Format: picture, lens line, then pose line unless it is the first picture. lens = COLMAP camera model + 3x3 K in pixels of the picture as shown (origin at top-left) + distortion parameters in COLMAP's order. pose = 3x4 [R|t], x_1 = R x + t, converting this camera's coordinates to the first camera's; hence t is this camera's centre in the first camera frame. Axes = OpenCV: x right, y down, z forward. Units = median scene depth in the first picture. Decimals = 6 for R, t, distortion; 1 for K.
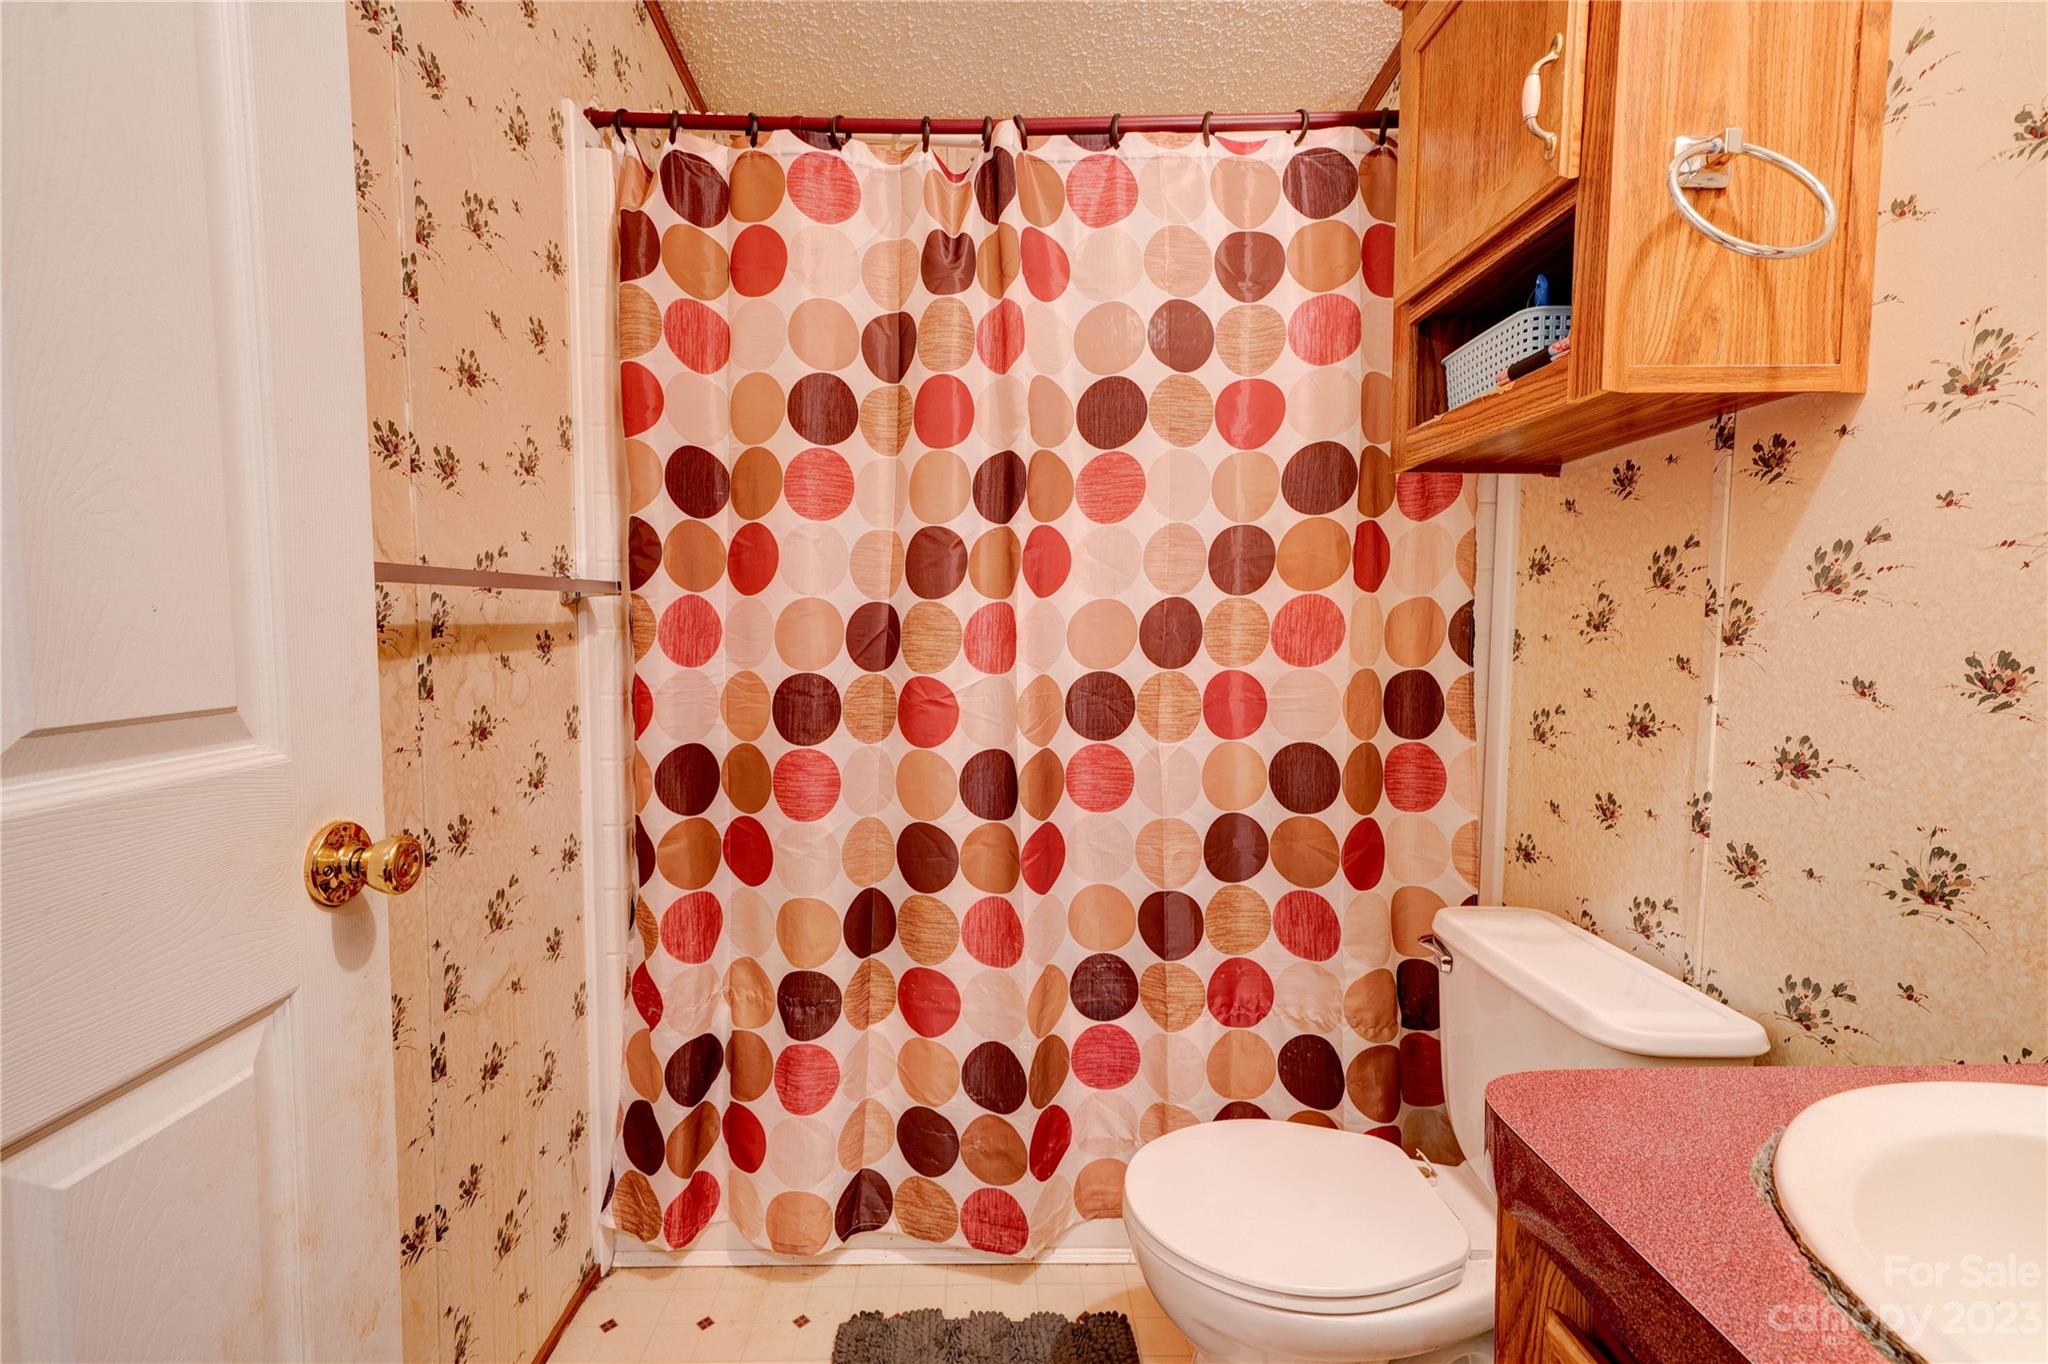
lens RADIAL K [[935.1, 0, 1011.7], [0, 935.1, 678.9], [0, 0, 1]] dist [-0.006767, 0.012995]
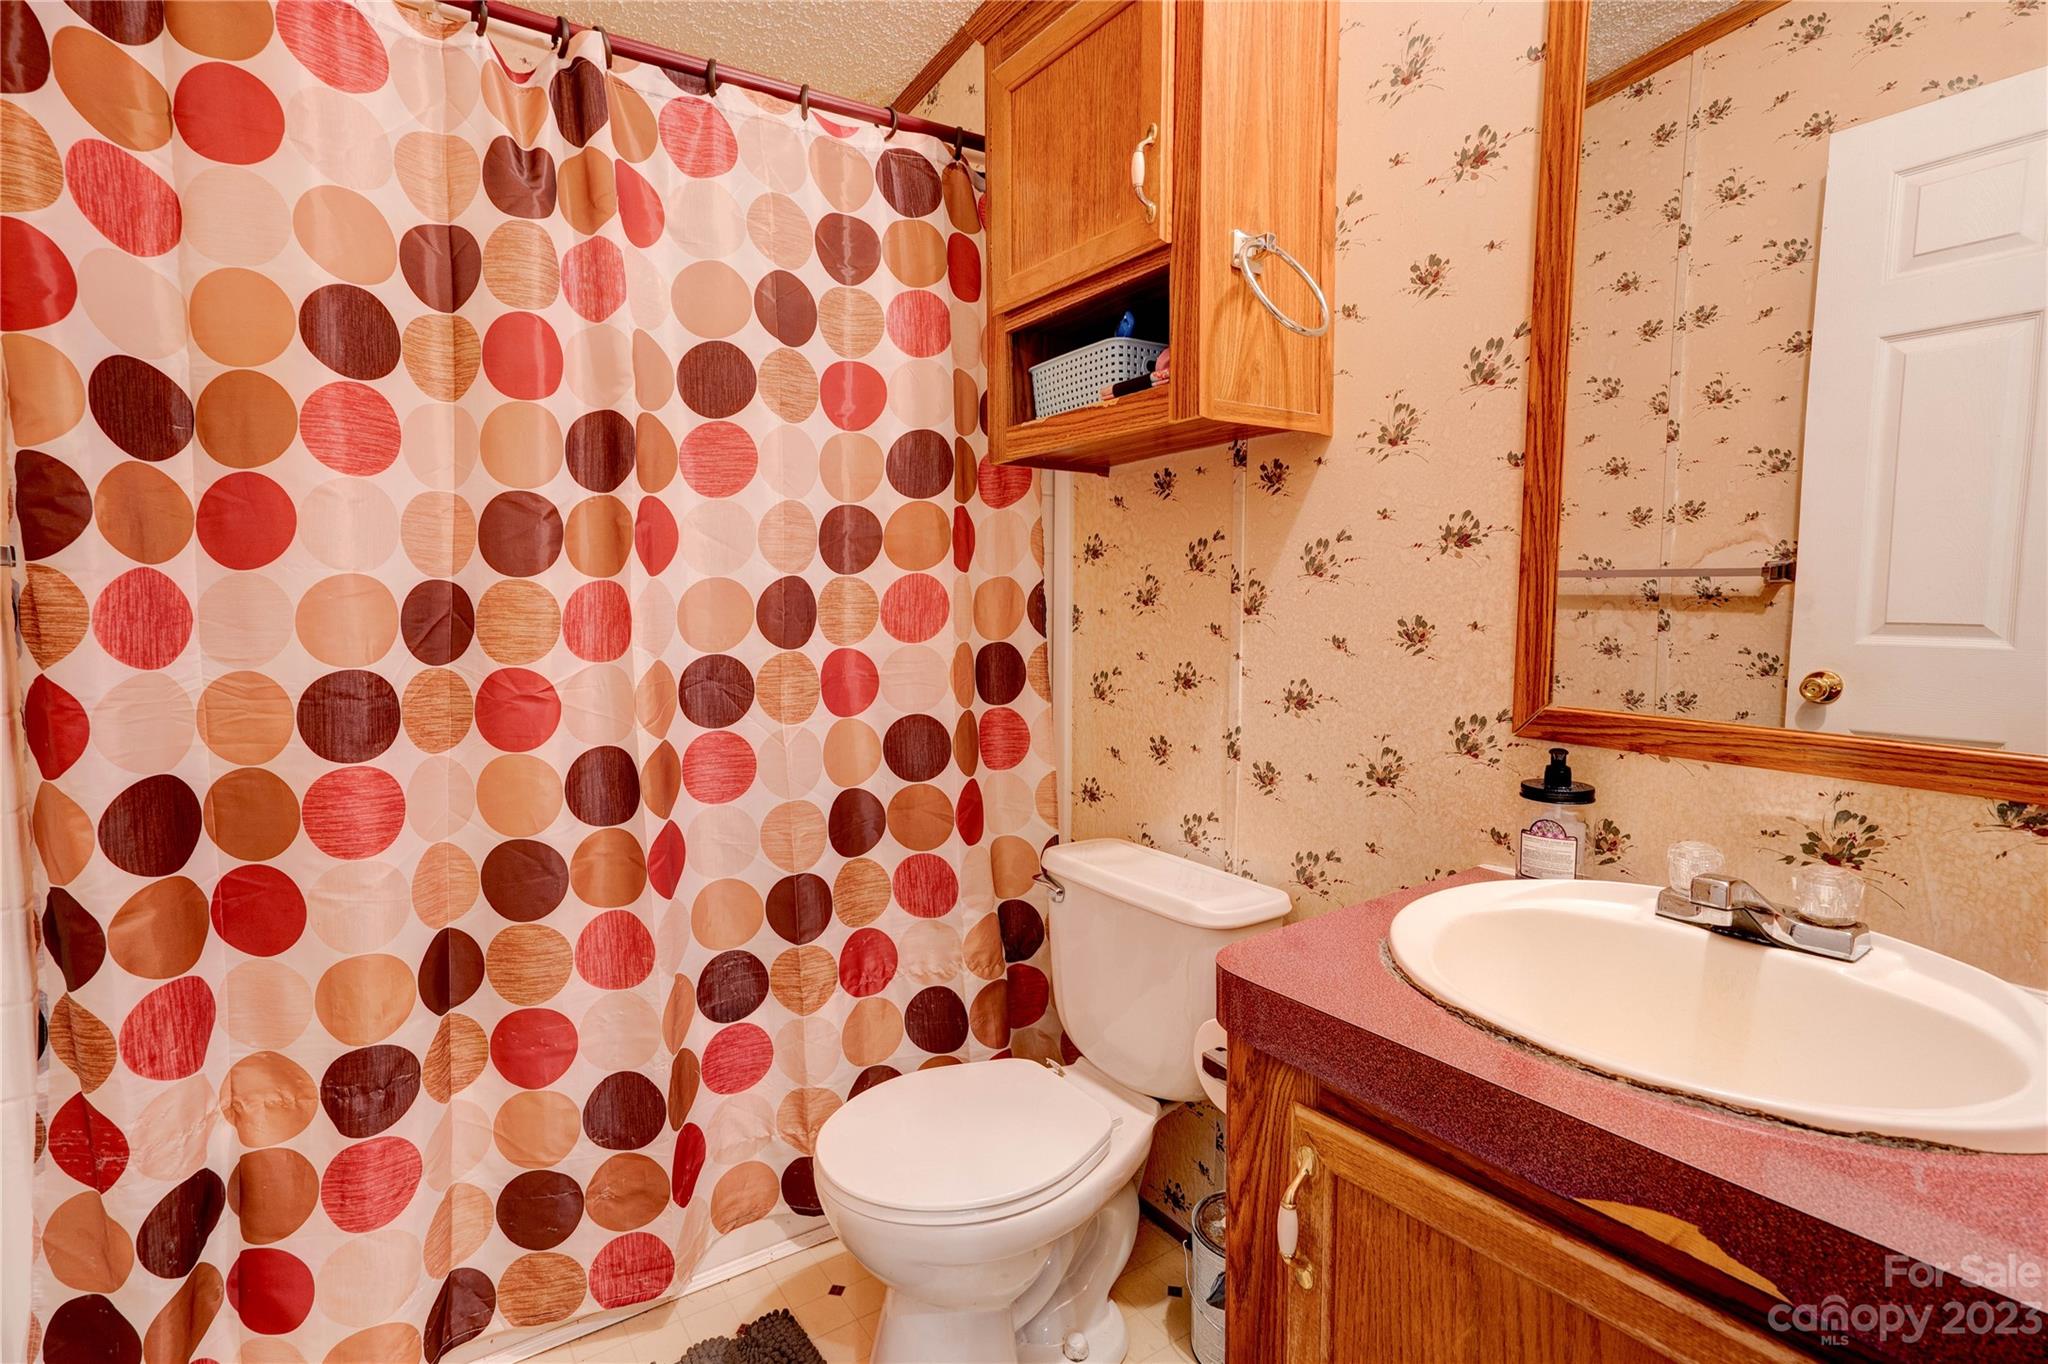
lens RADIAL K [[976.6, 0, 1026.3], [0, 976.6, 676.4], [0, 0, 1]] dist [-0.013975, 0.021178]
pose [[0.838334, -0.049832, 0.542874, -0.183168], [0.041307, 0.998757, 0.027890, -0.000350], [-0.543589, -0.000957, 0.839351, 0.006212]]
